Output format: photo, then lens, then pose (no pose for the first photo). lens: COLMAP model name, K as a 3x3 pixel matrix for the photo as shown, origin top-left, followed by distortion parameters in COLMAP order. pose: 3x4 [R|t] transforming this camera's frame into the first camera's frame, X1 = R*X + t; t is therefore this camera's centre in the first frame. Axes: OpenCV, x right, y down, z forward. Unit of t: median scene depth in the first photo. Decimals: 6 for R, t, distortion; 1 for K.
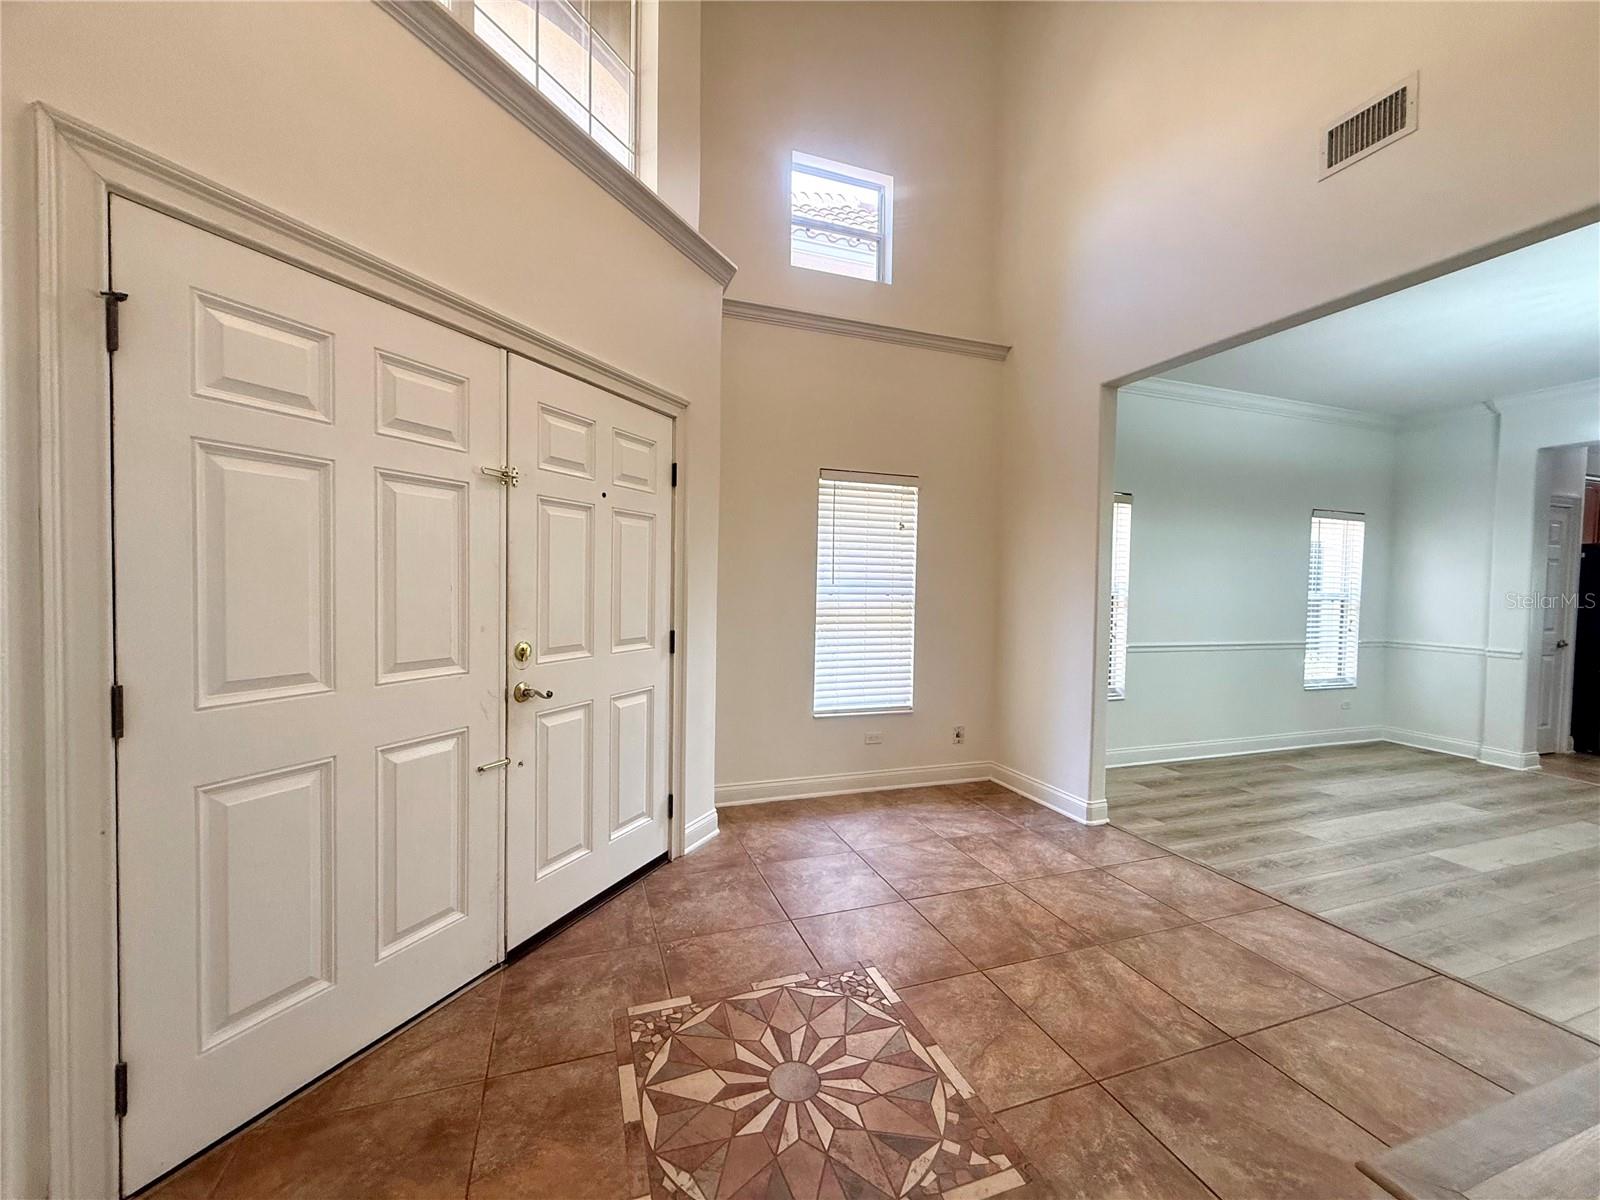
lens RADIAL K [[636.9, 0, 795.6], [0, 636.9, 598.5], [0, 0, 1]] dist [0.000380, 0.000198]
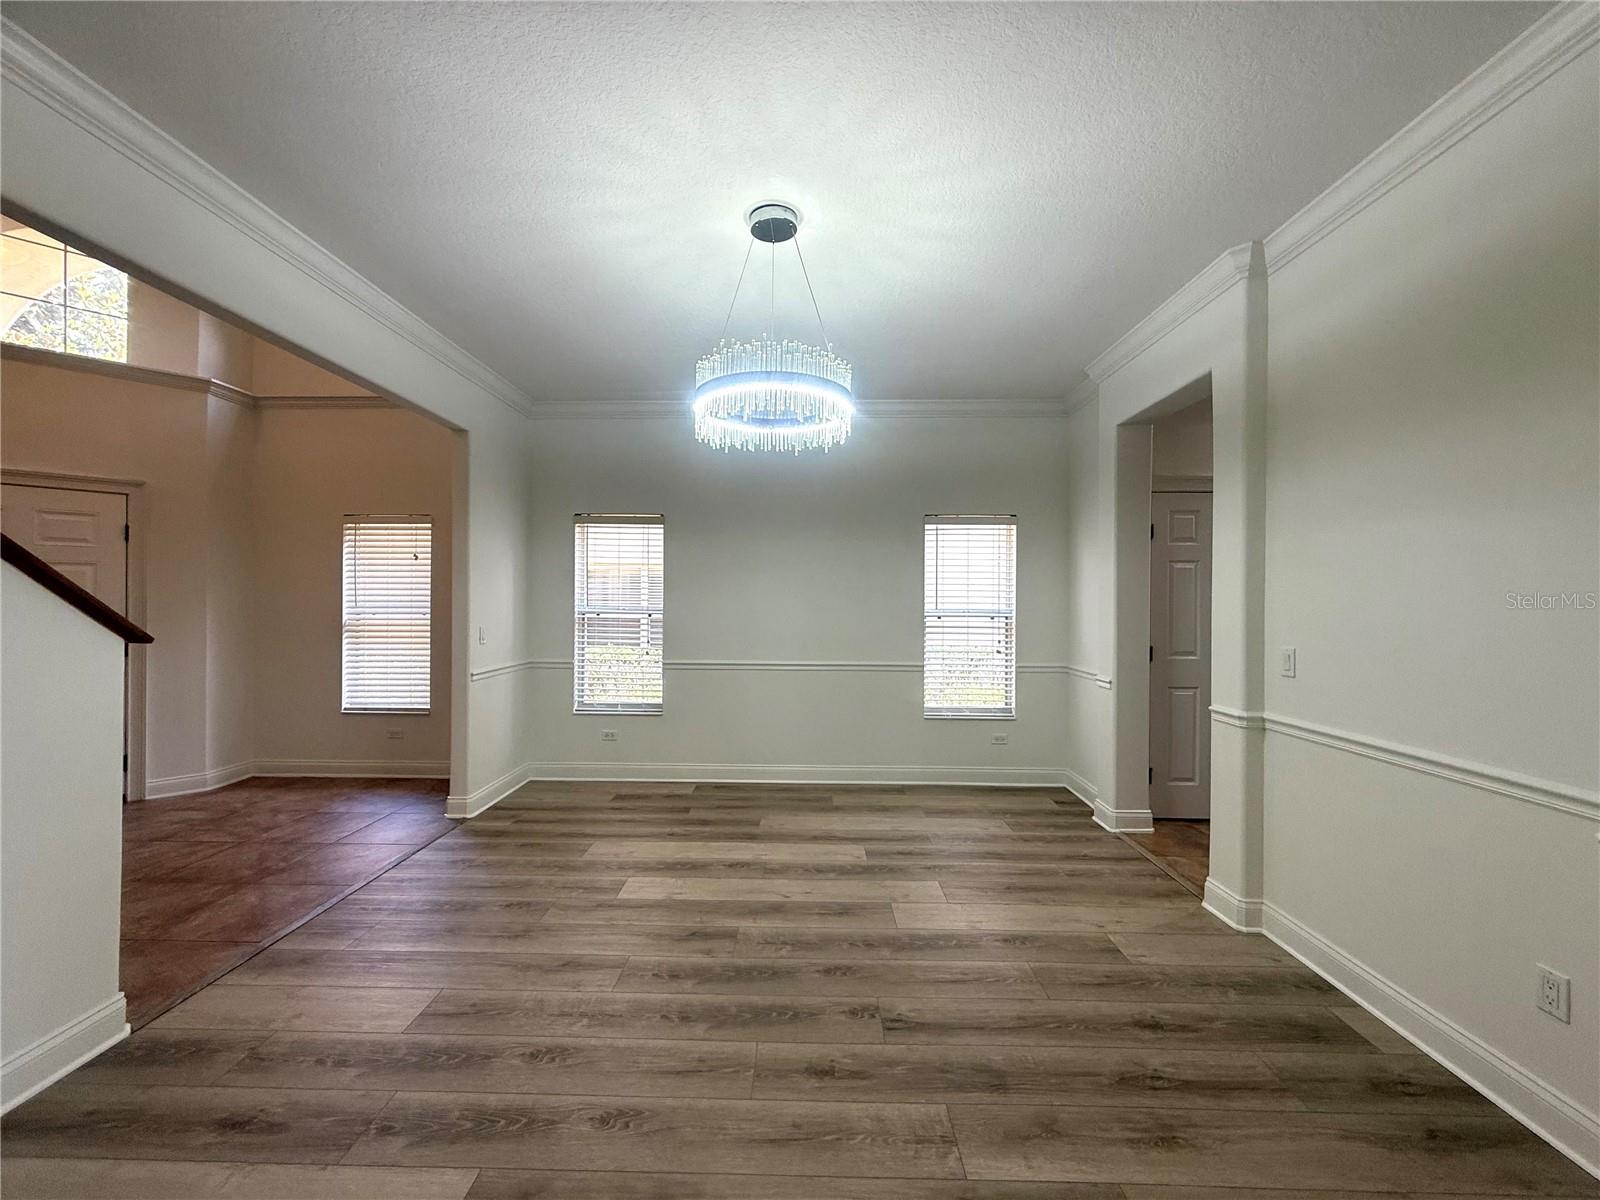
lens RADIAL K [[636.9, 0, 795.6], [0, 636.9, 598.5], [0, 0, 1]] dist [0.000380, 0.000198]
pose [[0.933994, -0.016762, -0.356896, 1.936730], [0.004439, 0.999366, -0.035319, 0.015431], [0.357261, 0.031403, 0.933476, 0.213503]]
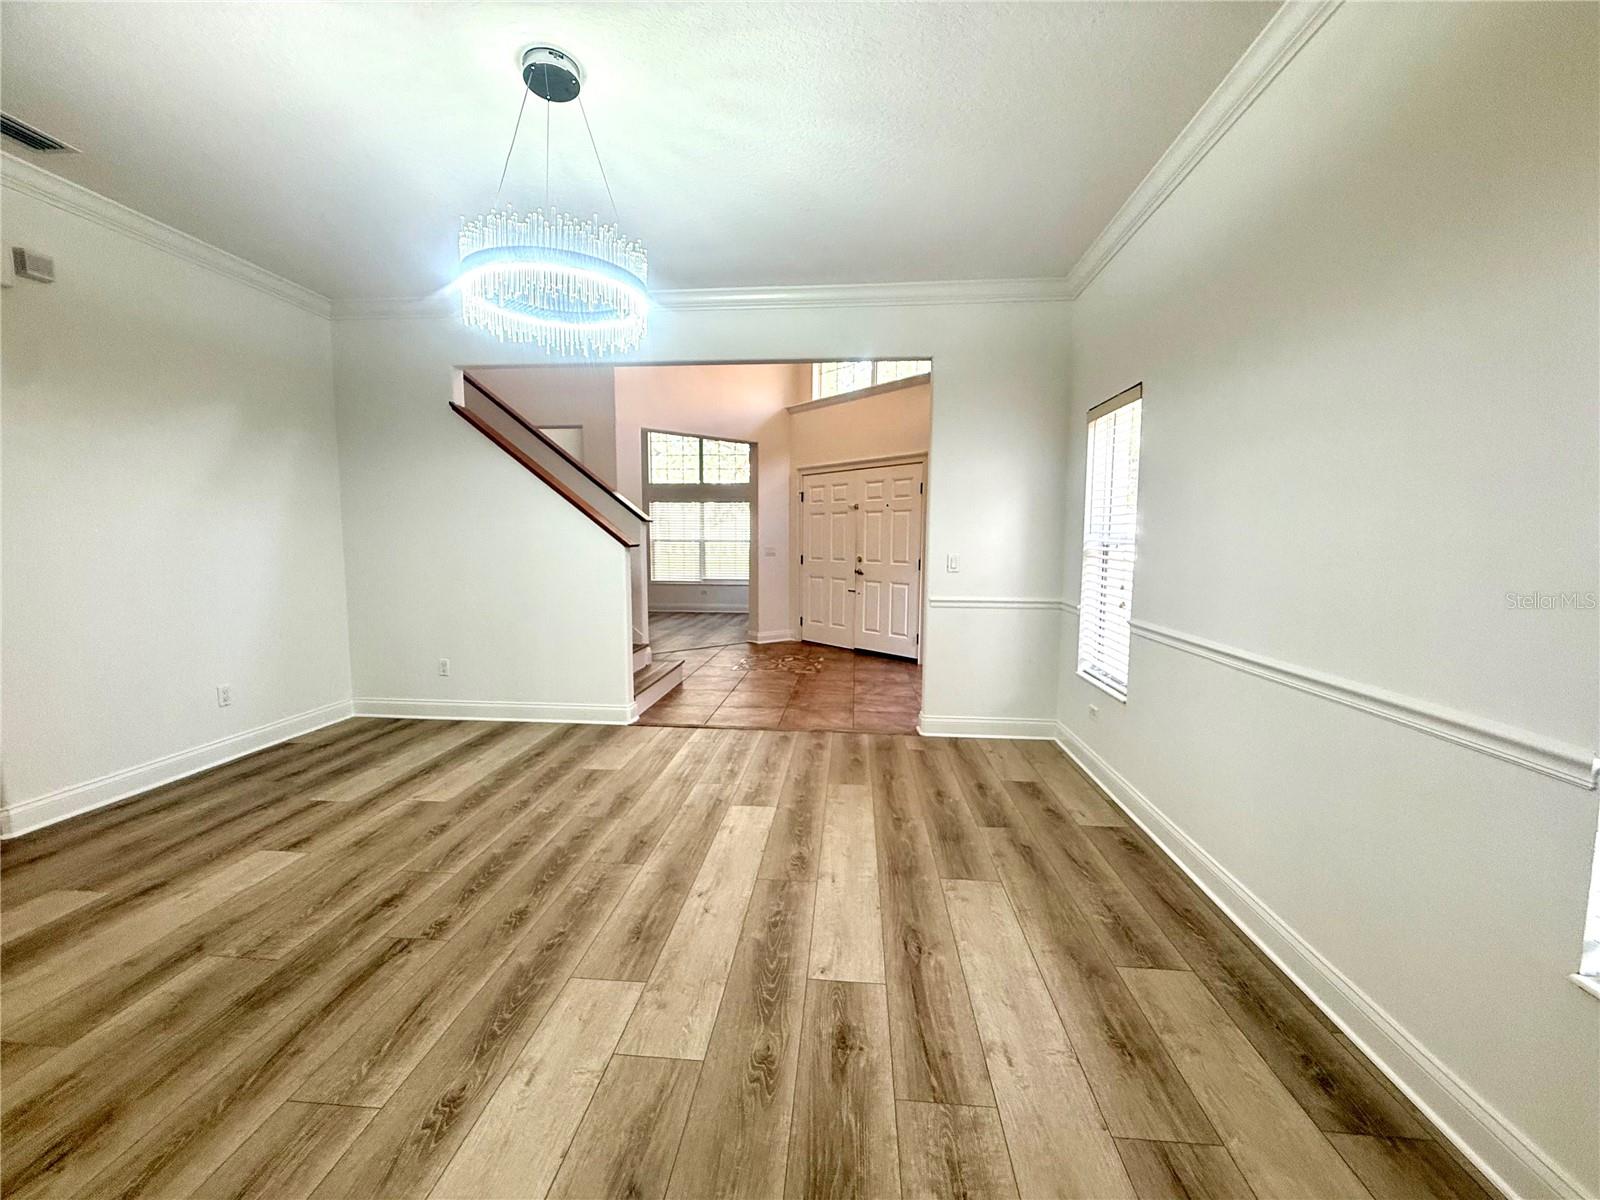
lens RADIAL K [[642.6, 0, 797.7], [0, 642.6, 598.8], [0, 0, 1]] dist [-0.000366, 0.000233]
pose [[-0.418567, 0.060448, -0.906172, 2.232312], [-0.038528, 0.995702, 0.084216, 0.016152], [0.907368, 0.070163, -0.414439, 1.720774]]
